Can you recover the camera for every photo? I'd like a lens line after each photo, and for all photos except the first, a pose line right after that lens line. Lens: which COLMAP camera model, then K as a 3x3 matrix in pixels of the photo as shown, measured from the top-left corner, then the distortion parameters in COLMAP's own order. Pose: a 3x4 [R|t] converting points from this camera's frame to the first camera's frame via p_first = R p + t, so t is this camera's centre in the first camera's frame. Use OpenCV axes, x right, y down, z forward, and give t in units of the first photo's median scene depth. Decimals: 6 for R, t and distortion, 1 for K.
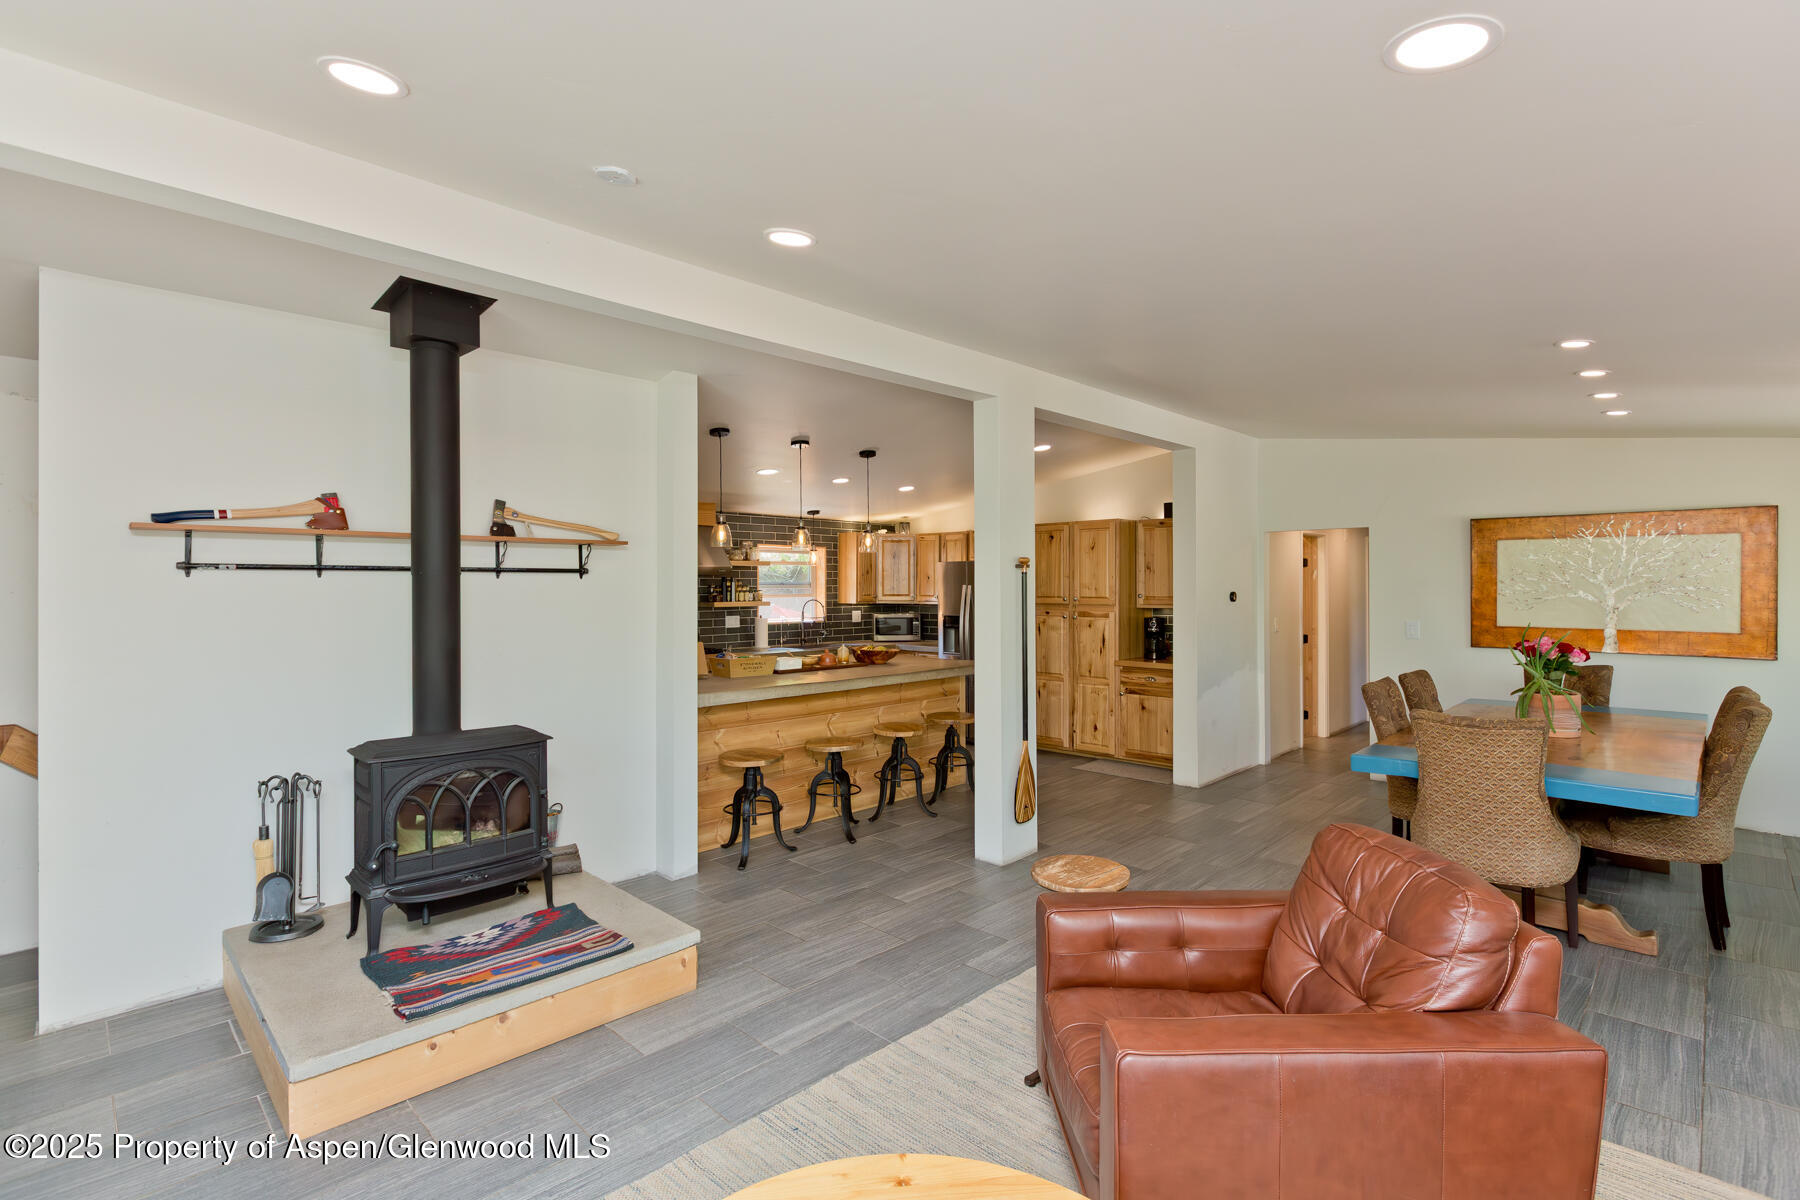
lens RADIAL K [[834.6, 0, 897.6], [0, 834.6, 594.0], [0, 0, 1]] dist [-0.003899, -0.000707]
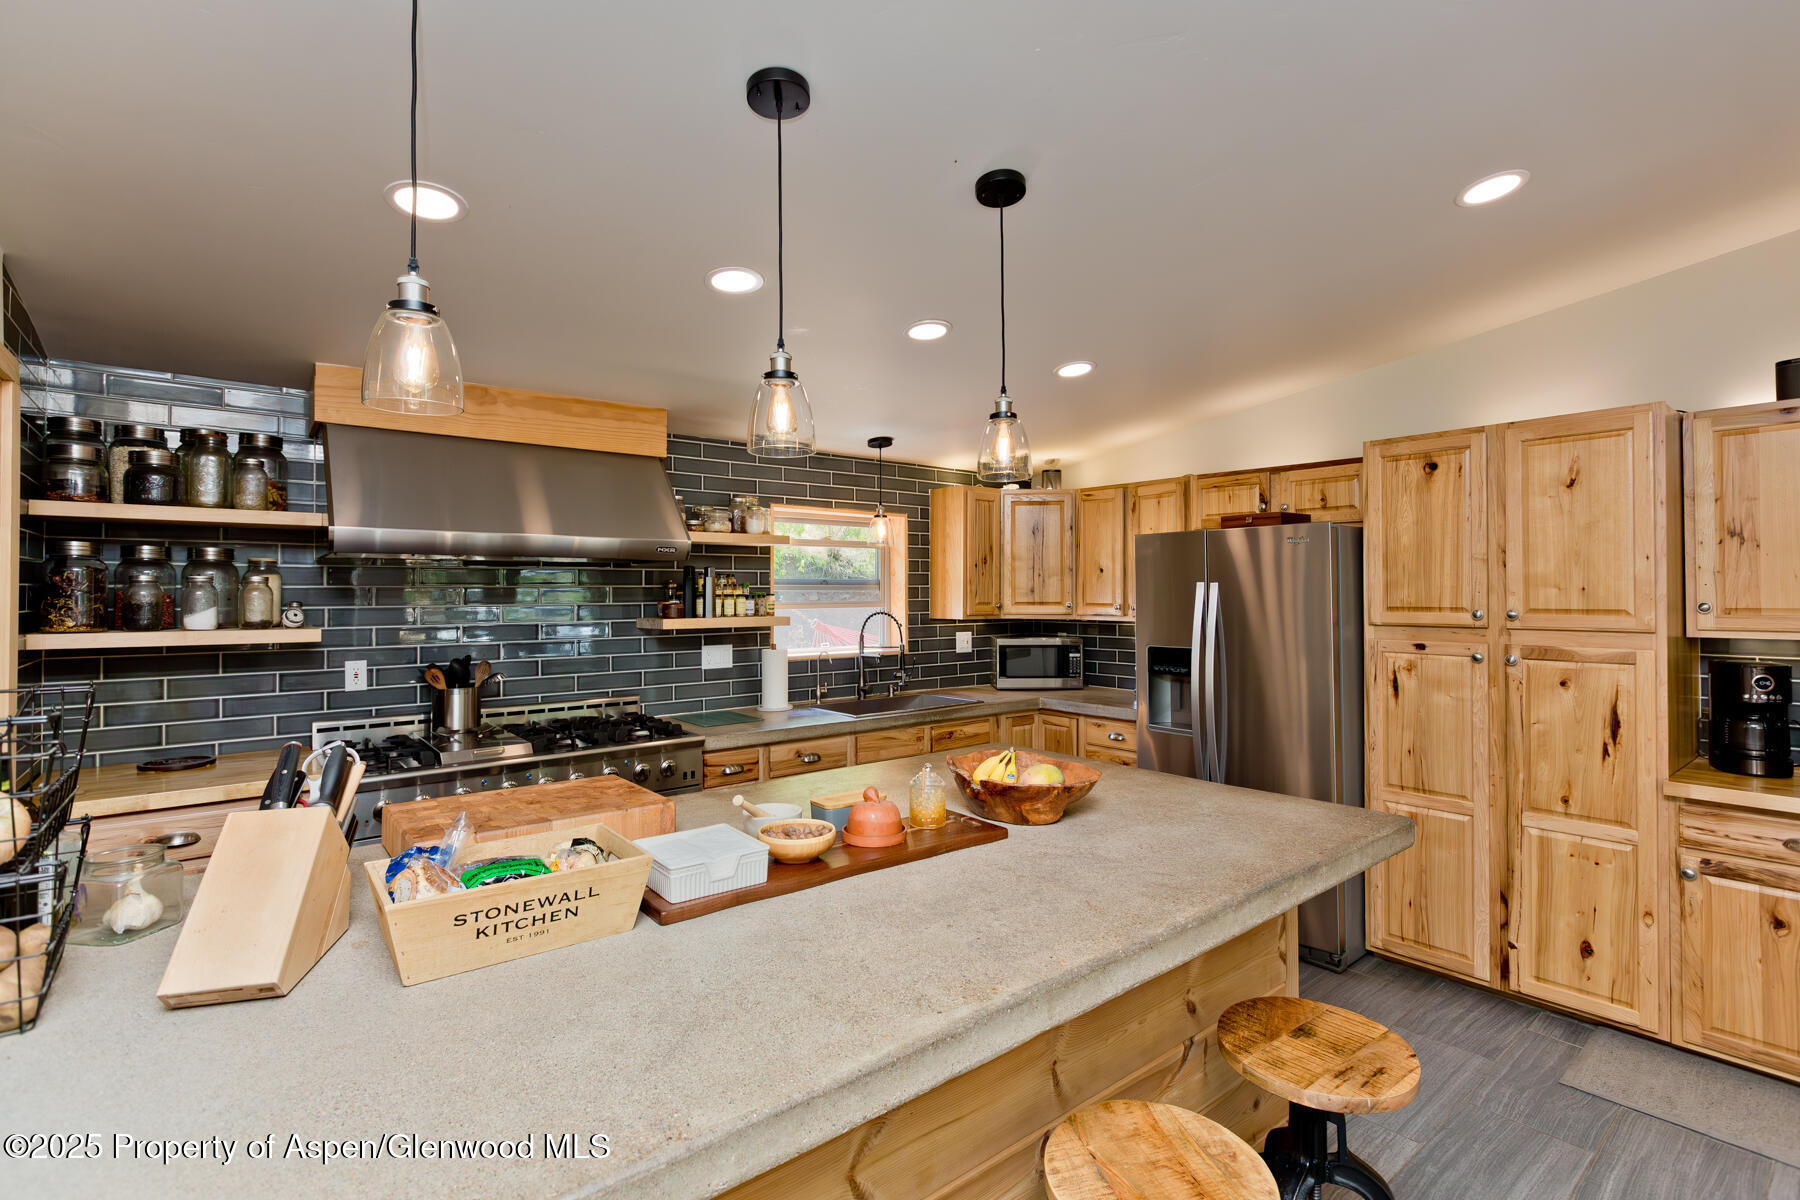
lens RADIAL K [[834.6, 0, 907.8], [0, 834.6, 586.8], [0, 0, 1]] dist [-0.003899, -0.000707]
pose [[0.993766, -0.001427, -0.111474, -0.040358], [-0.000508, 0.999850, -0.017324, -0.000093], [0.111482, 0.017272, 0.993616, 0.743457]]
